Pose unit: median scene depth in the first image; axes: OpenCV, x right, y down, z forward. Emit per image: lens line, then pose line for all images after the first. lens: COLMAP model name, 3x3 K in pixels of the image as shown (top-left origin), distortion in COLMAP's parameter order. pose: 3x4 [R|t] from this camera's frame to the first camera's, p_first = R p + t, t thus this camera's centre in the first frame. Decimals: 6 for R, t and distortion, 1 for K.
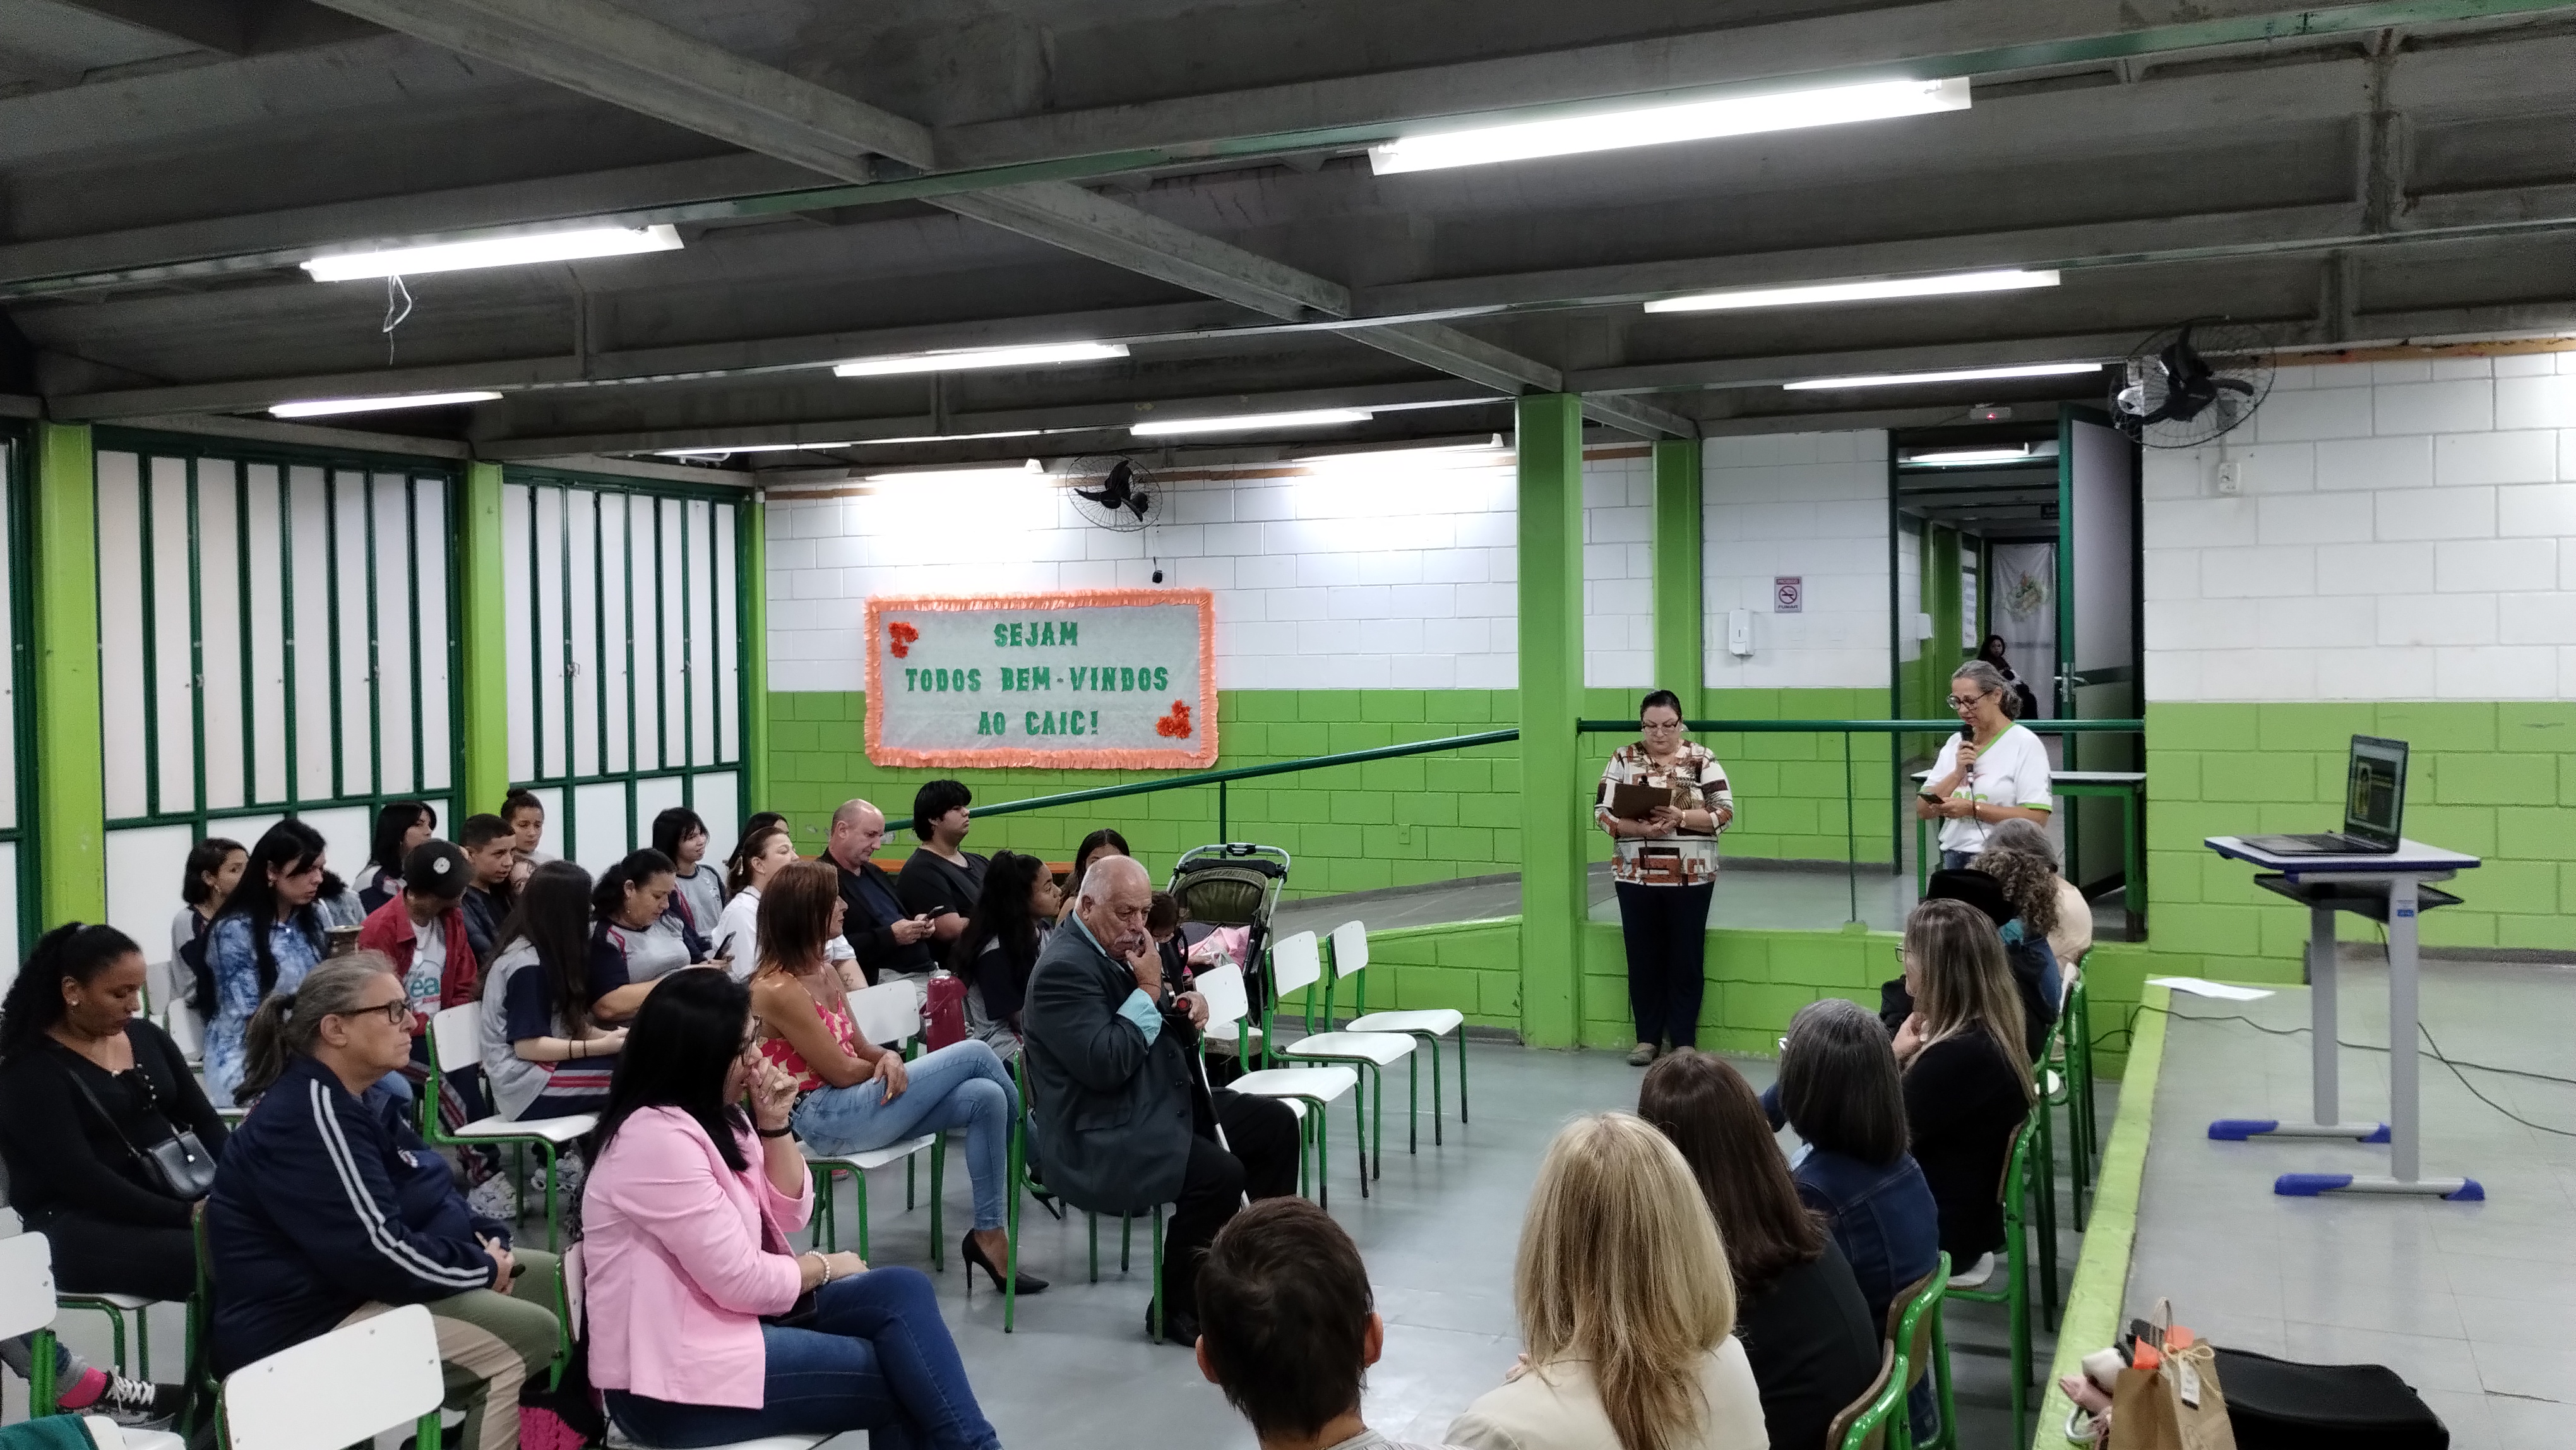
lens RADIAL K [[2140.6, 0, 1308.4], [0, 2140.6, 674.9], [0, 0, 1]] dist [0.052547, -0.067357]
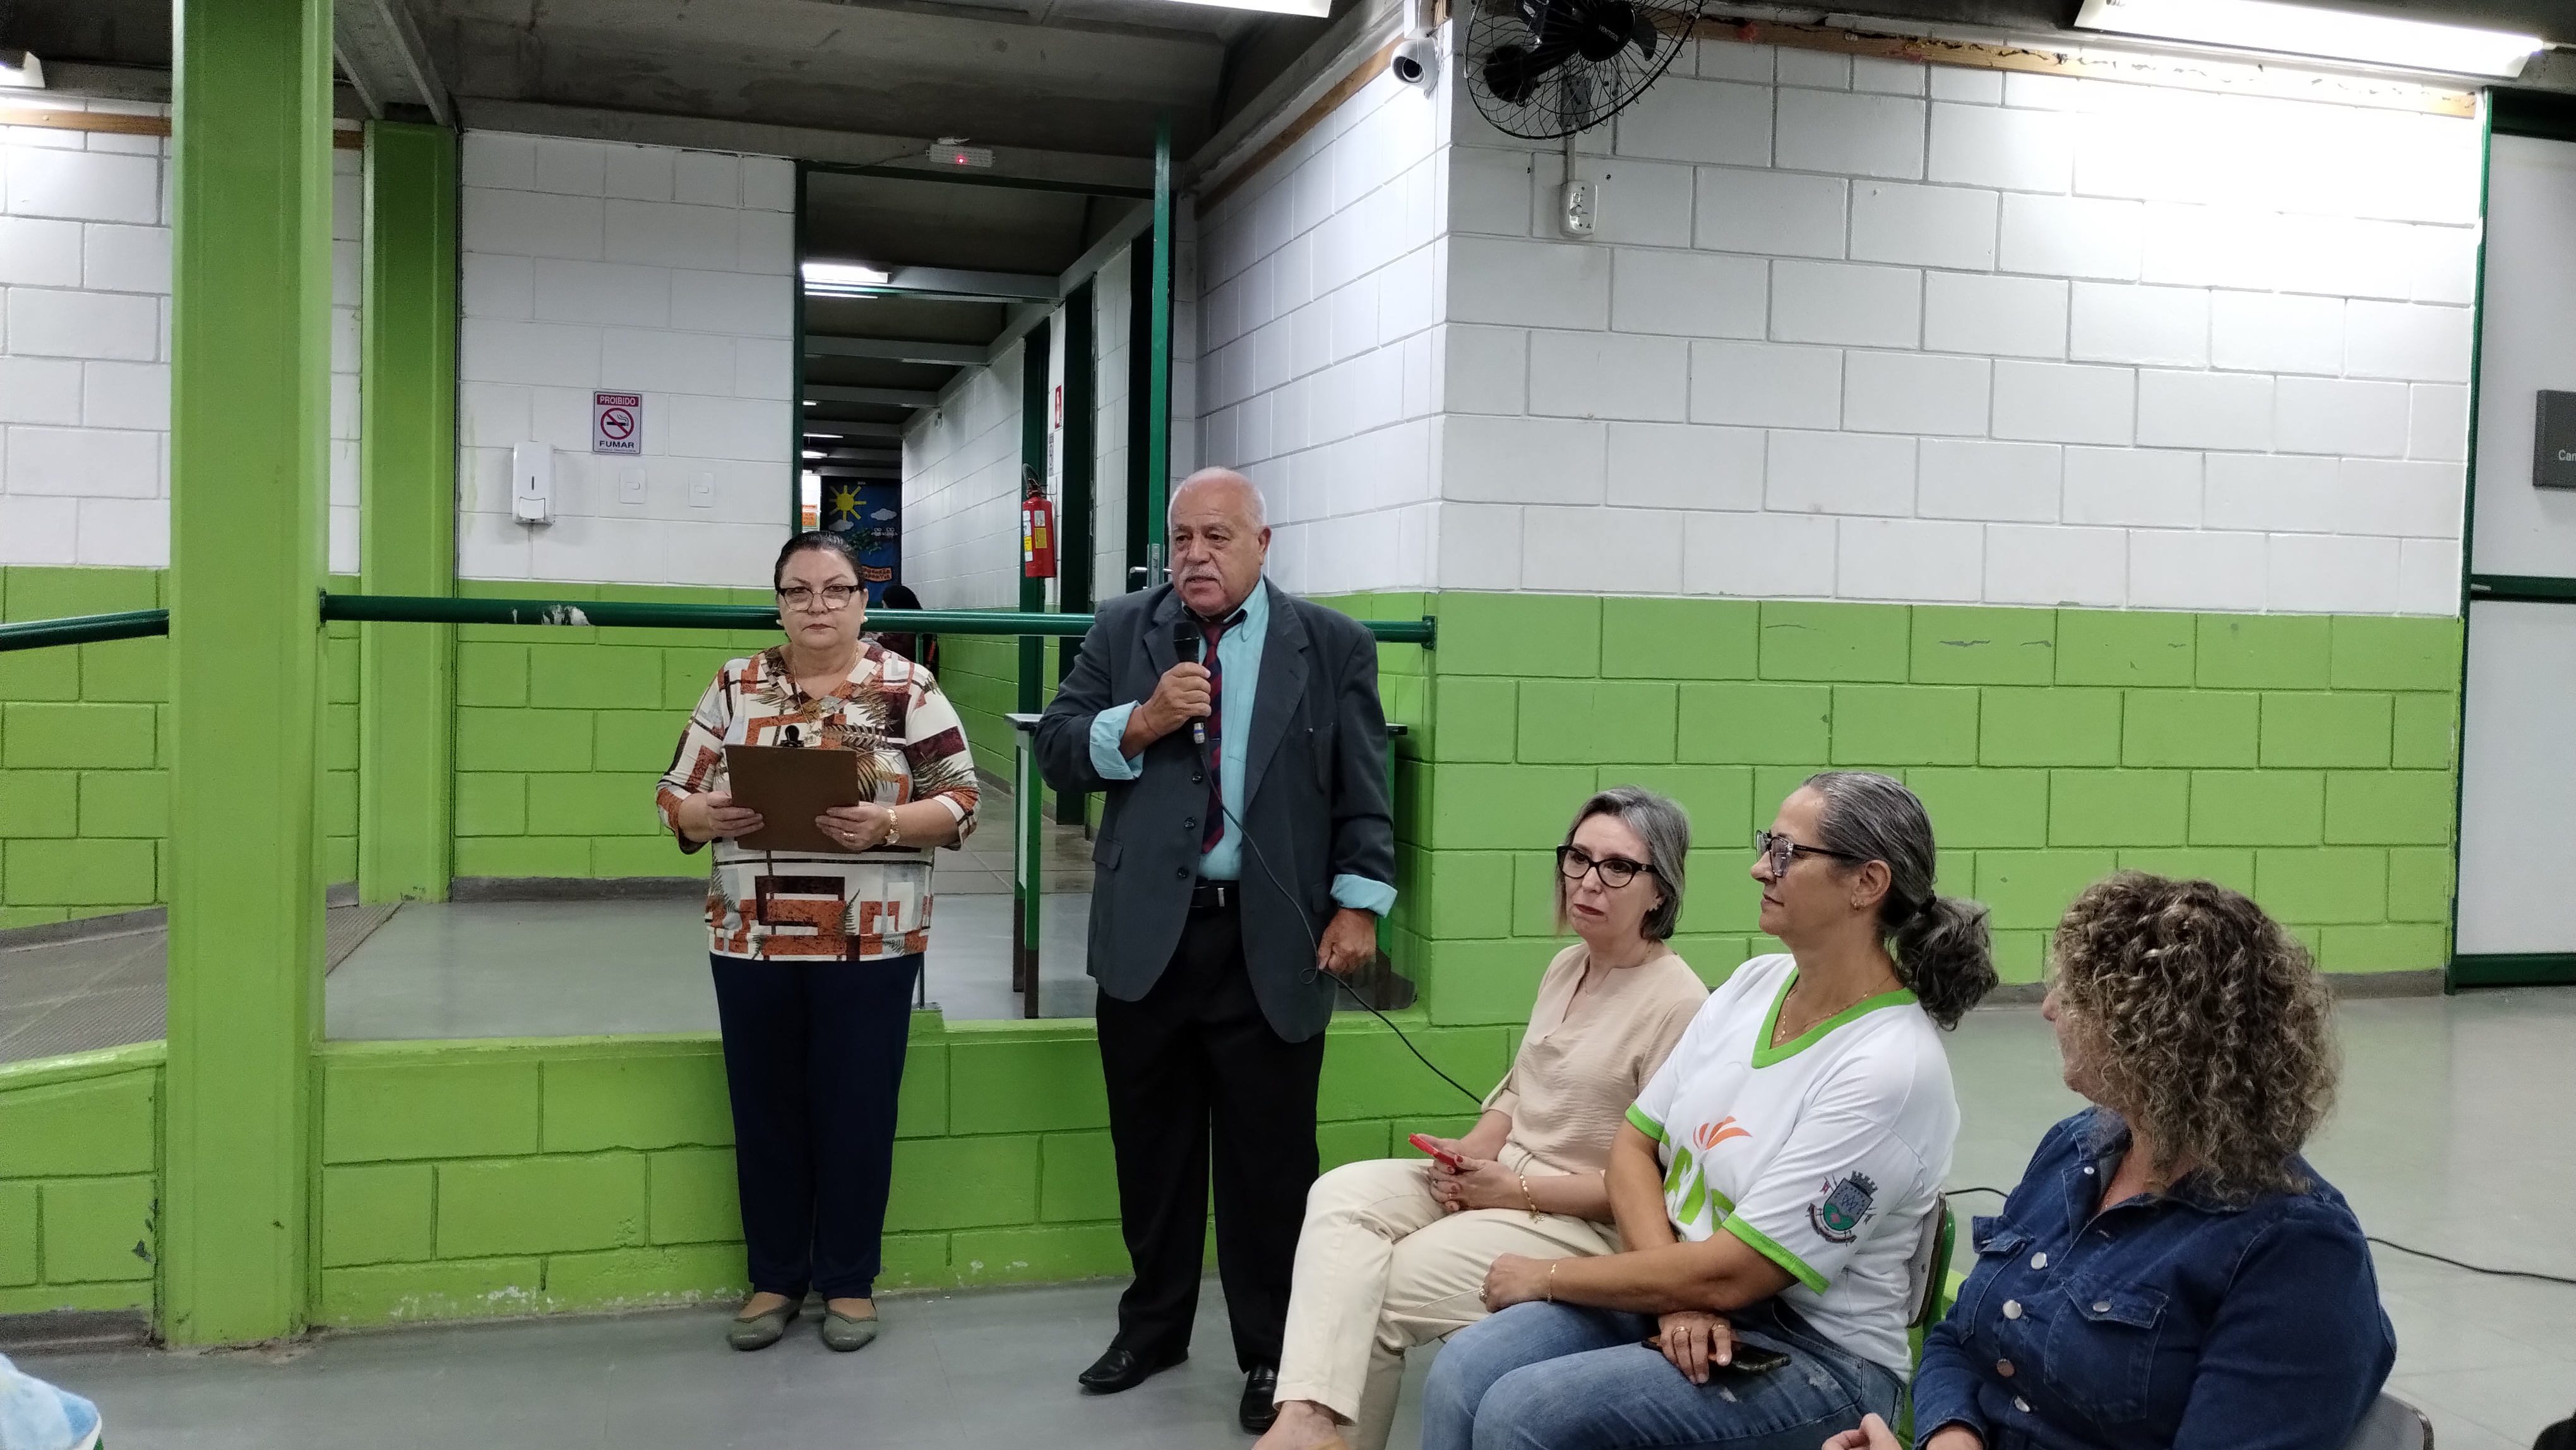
lens RADIAL K [[2121.5, 0, 1284.9], [0, 2121.5, 707.2], [0, 0, 1]] dist [0.060698, -0.069558]
pose [[0.780059, 0.012694, 0.625577, 0.003481], [-0.025571, 0.999606, 0.011601, 0.025251], [-0.625183, -0.025046, 0.780076, 0.388537]]
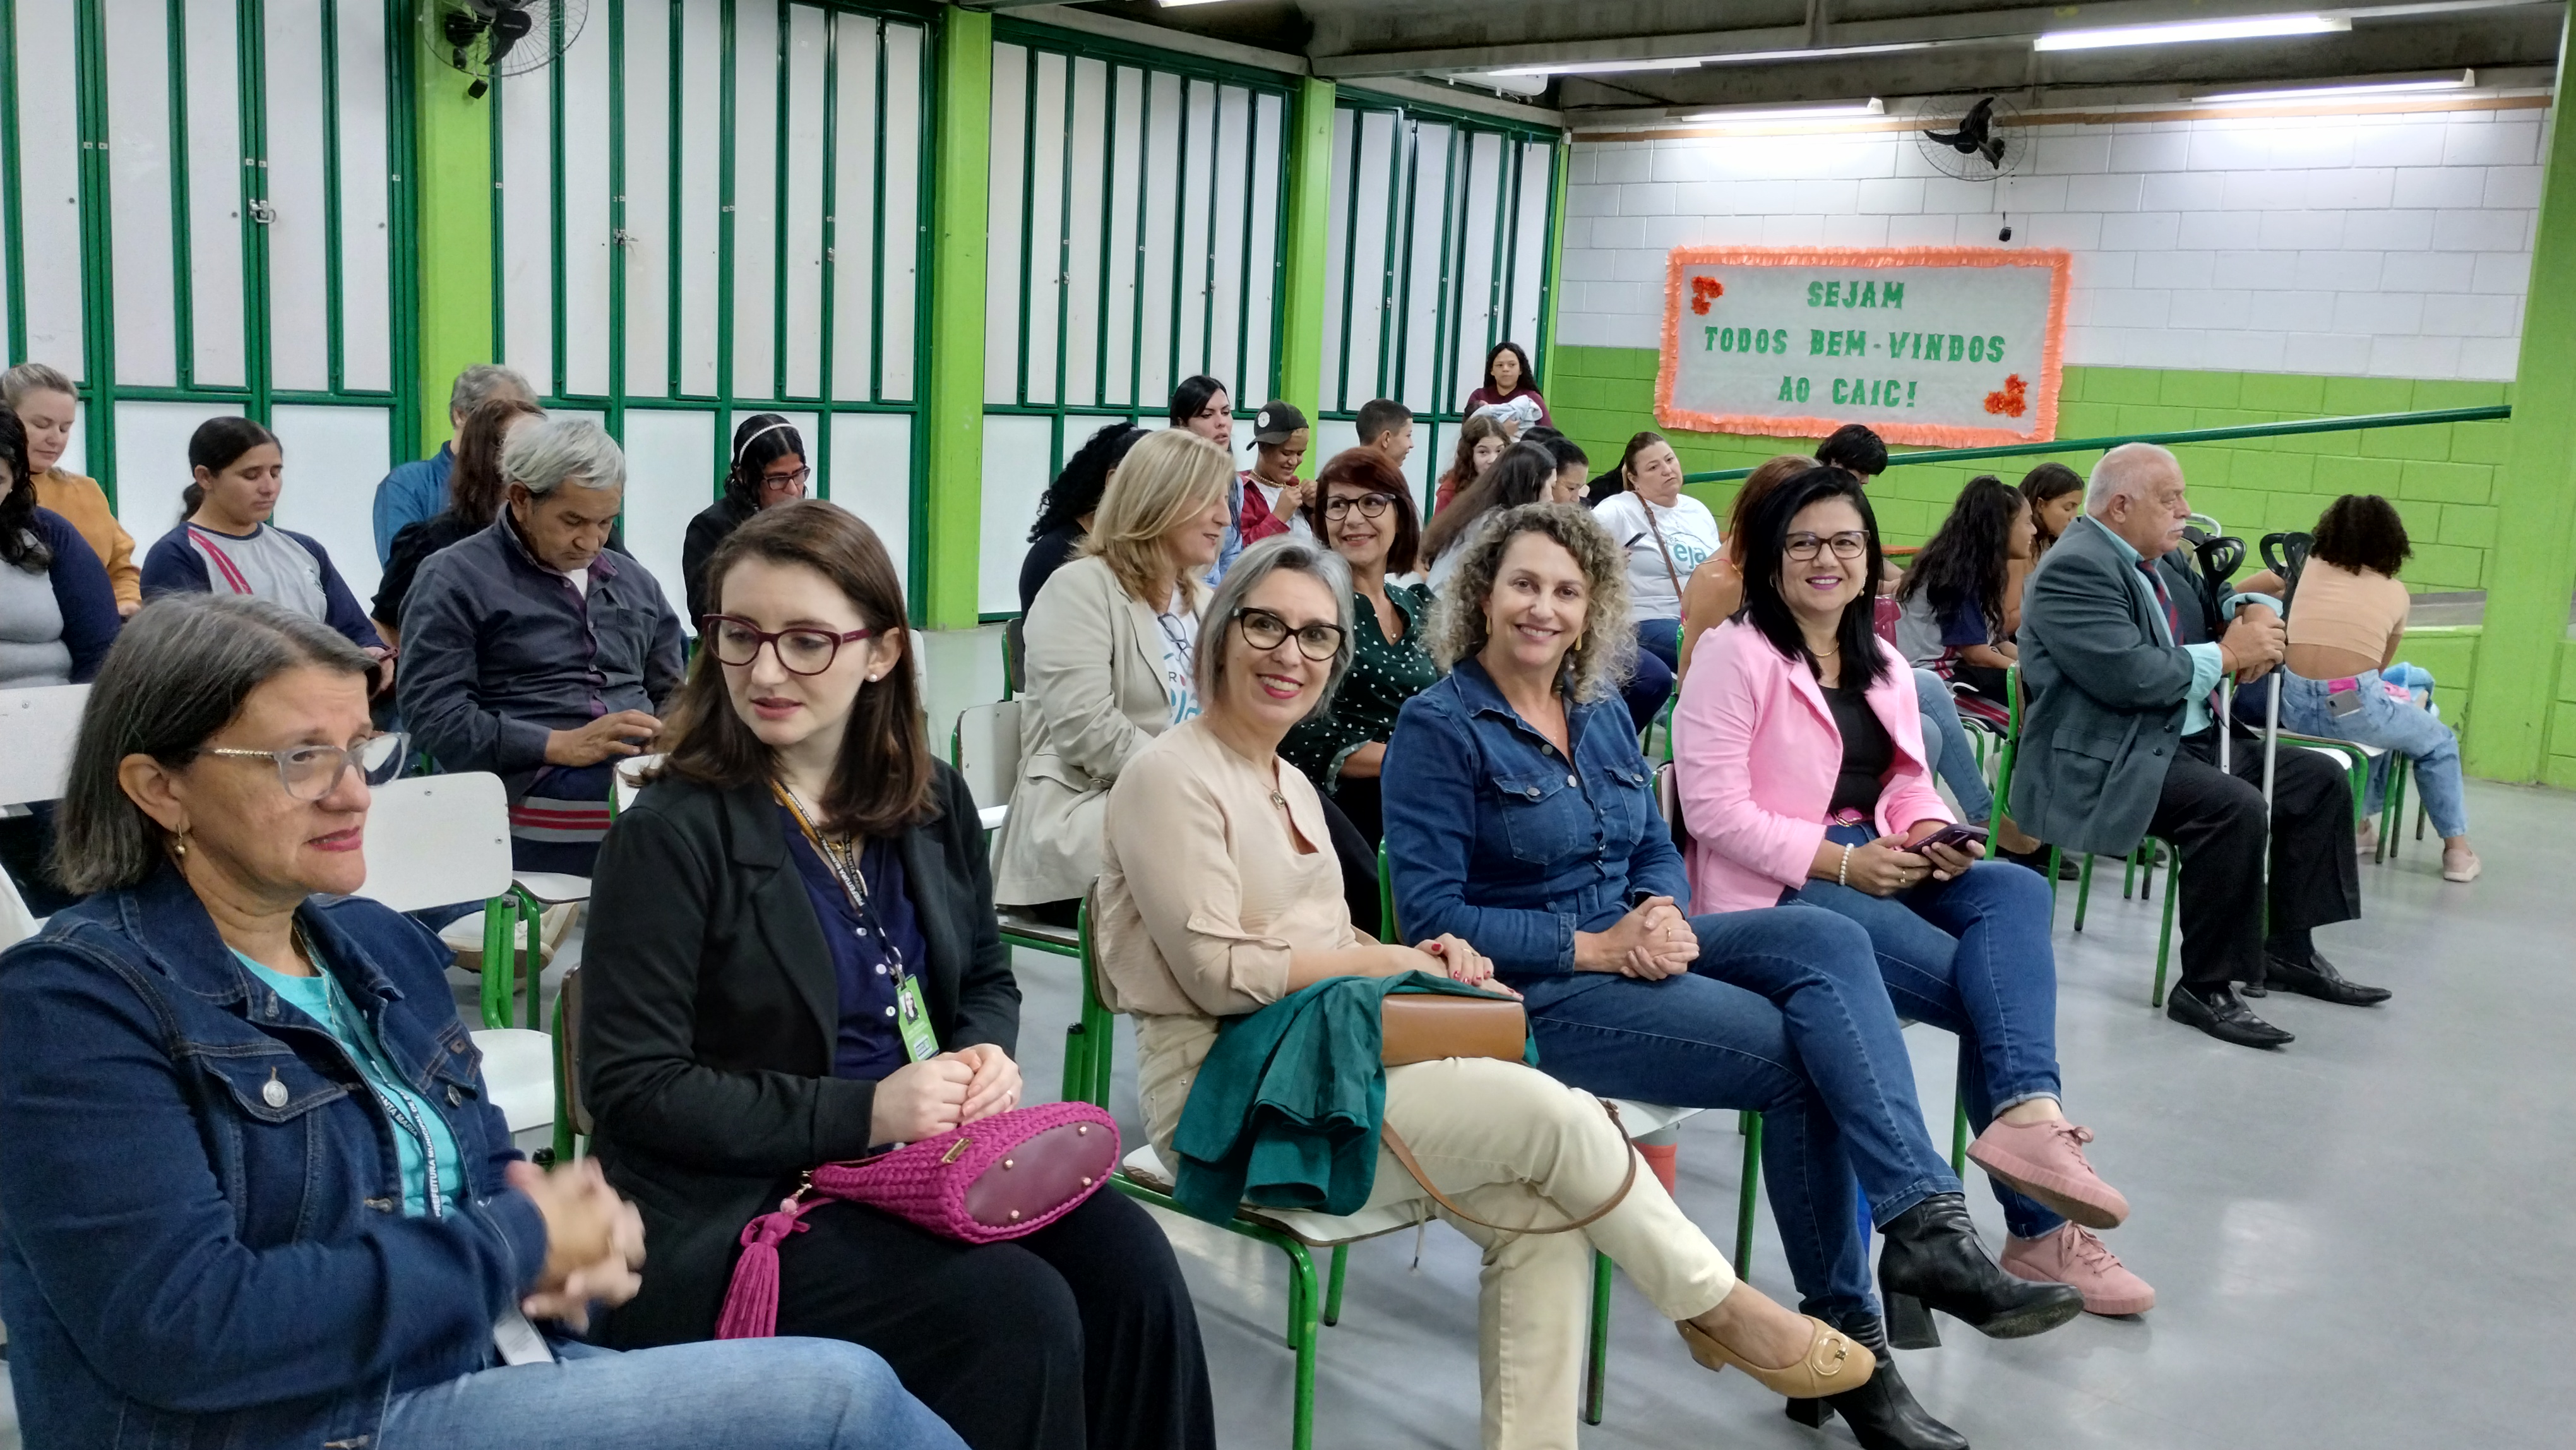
lens RADIAL K [[2130.6, 0, 1298.5], [0, 2130.6, 690.7], [0, 0, 1]] dist [0.064405, -0.077129]
pose [[0.950889, 0.108496, -0.289896, -0.071147], [-0.068832, 0.987224, 0.143701, 0.034749], [0.301783, -0.116690, 0.946208, 0.032147]]
